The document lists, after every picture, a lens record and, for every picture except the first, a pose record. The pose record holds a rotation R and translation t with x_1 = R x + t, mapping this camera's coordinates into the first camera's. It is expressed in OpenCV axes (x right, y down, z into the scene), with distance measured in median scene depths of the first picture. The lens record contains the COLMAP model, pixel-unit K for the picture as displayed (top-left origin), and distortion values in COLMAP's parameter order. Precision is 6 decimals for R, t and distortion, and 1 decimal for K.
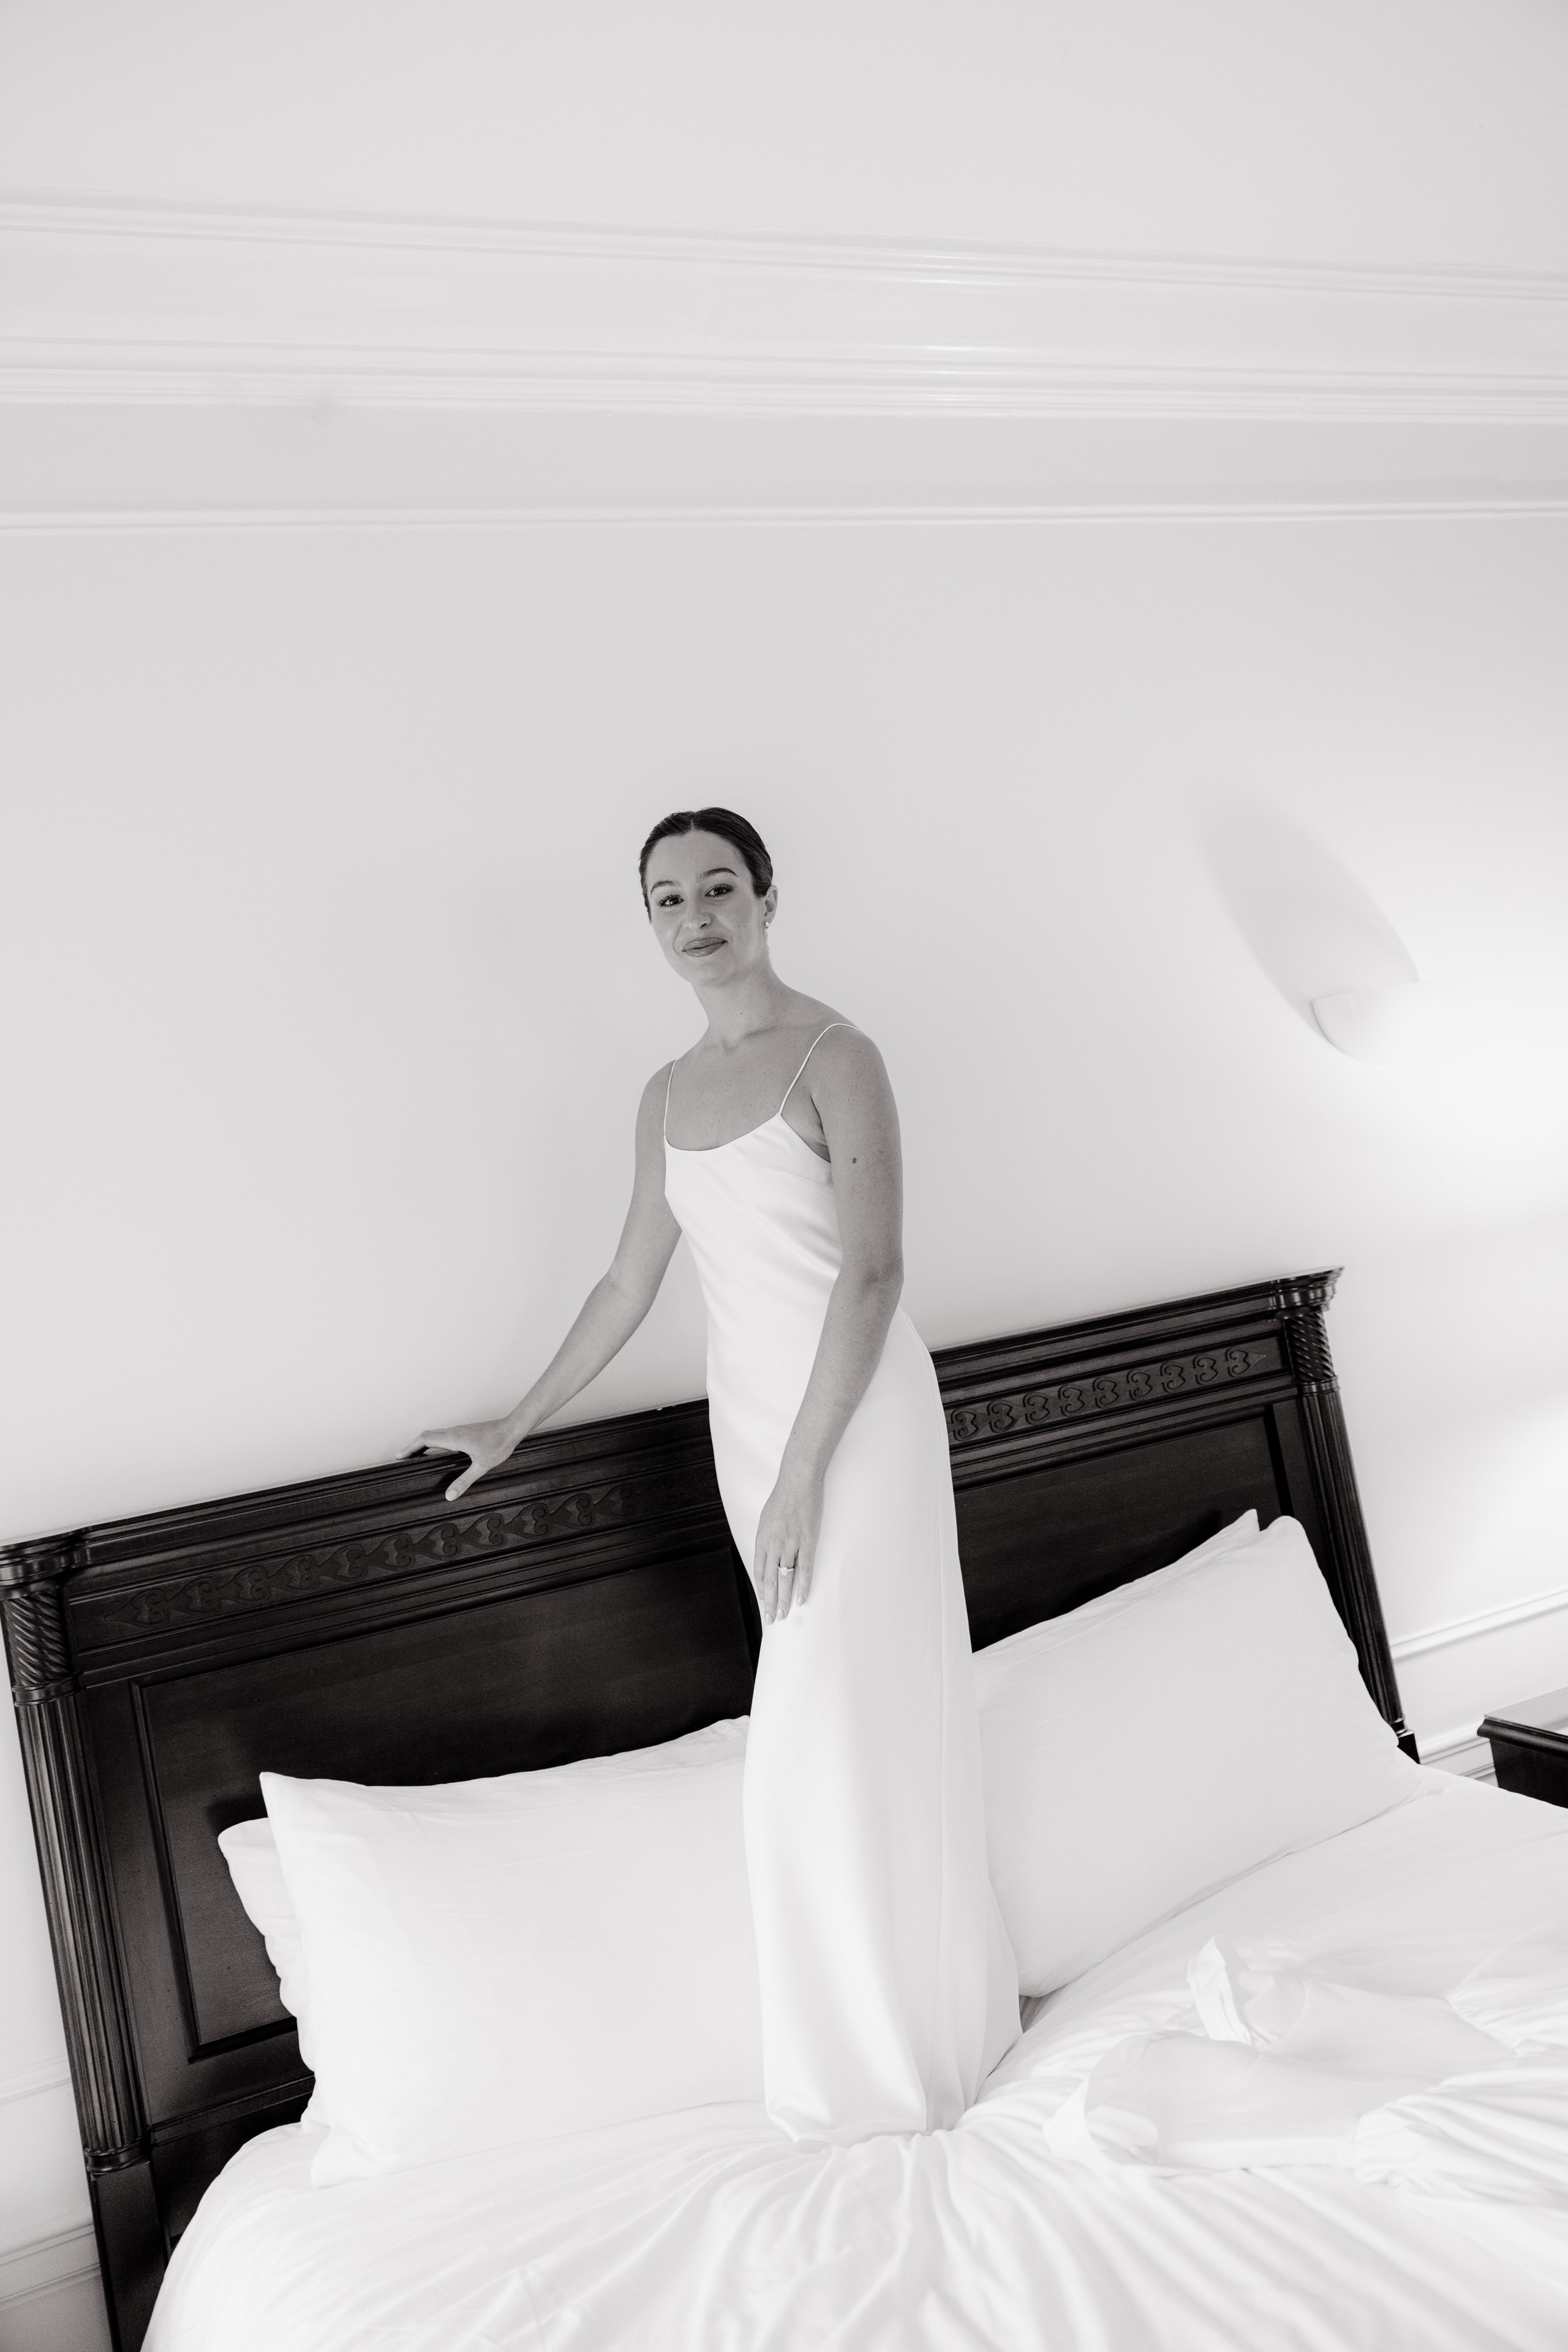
lens RADIAL K [[2451.1, 0, 1142.3], [0, 2451.1, 1148.5], [0, 0, 1]] dist [0.009894, 0.018653]
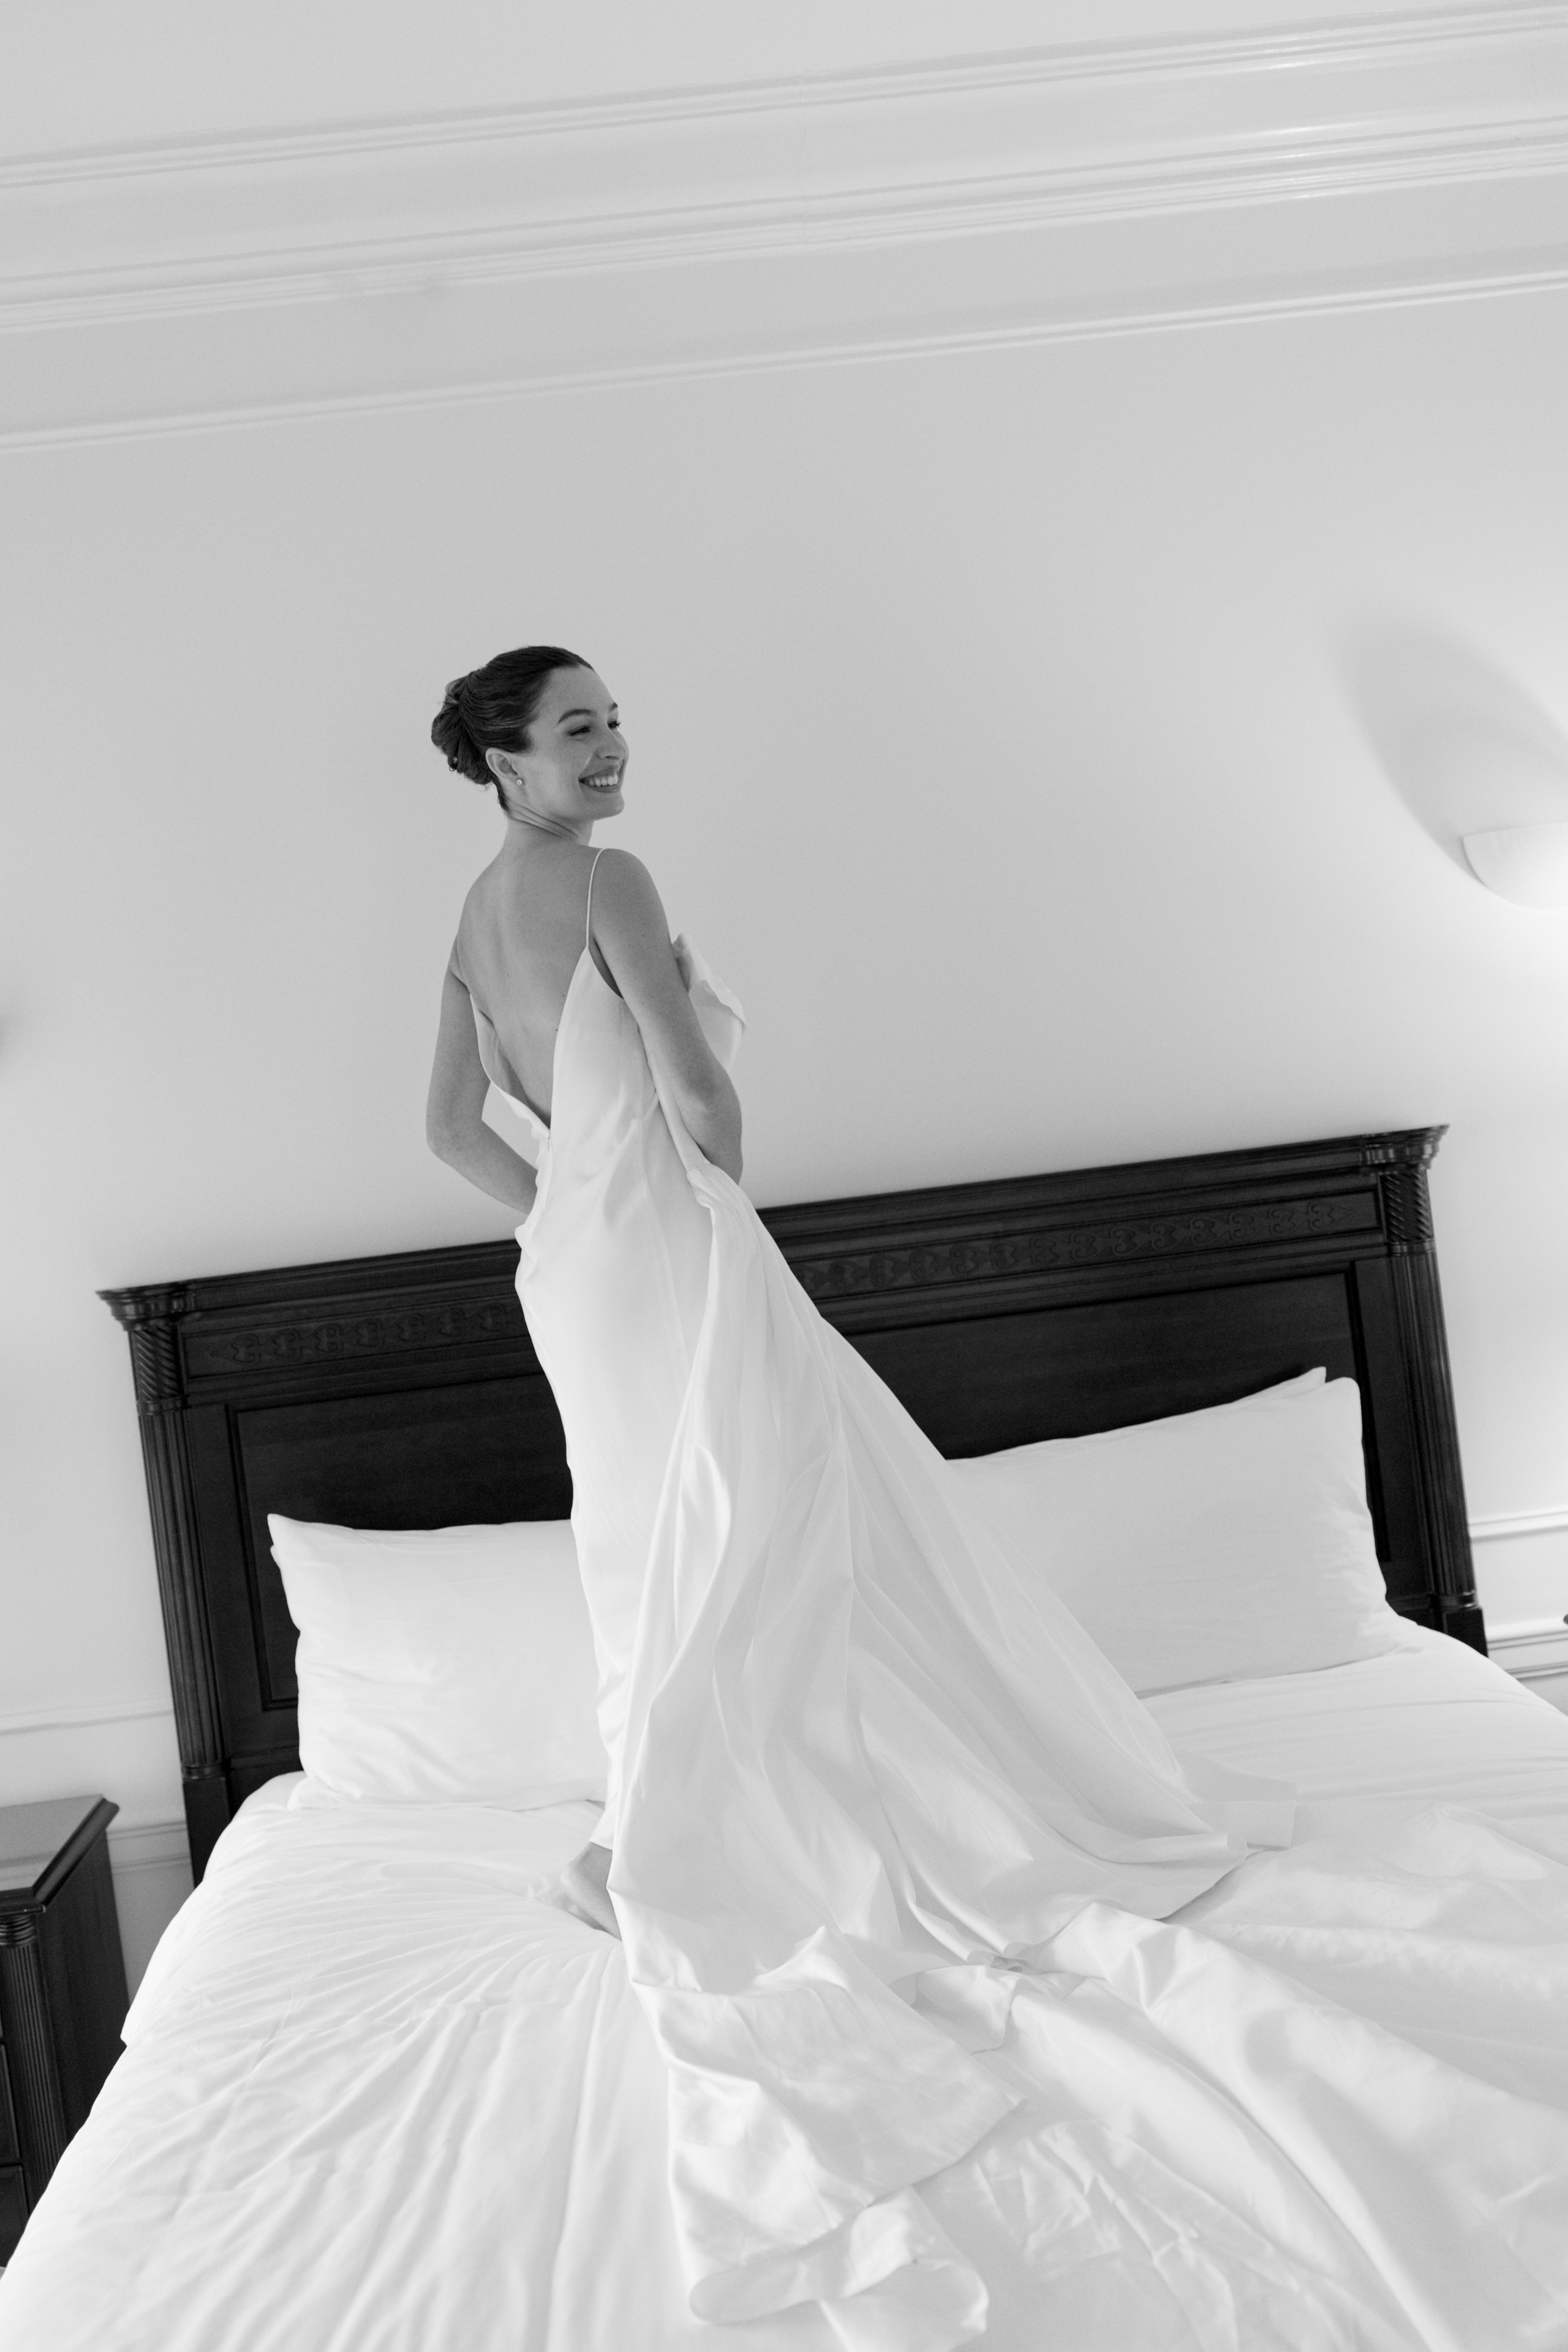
lens RADIAL K [[2186.6, 0, 702.7], [0, 2186.6, 1181.0], [0, 0, 1]] dist [-0.002740, -0.011670]
pose [[0.885137, 0.088375, -0.456862, 0.235769], [-0.028634, 0.990283, 0.136084, -0.040092], [0.464449, -0.107371, 0.879067, 0.141645]]
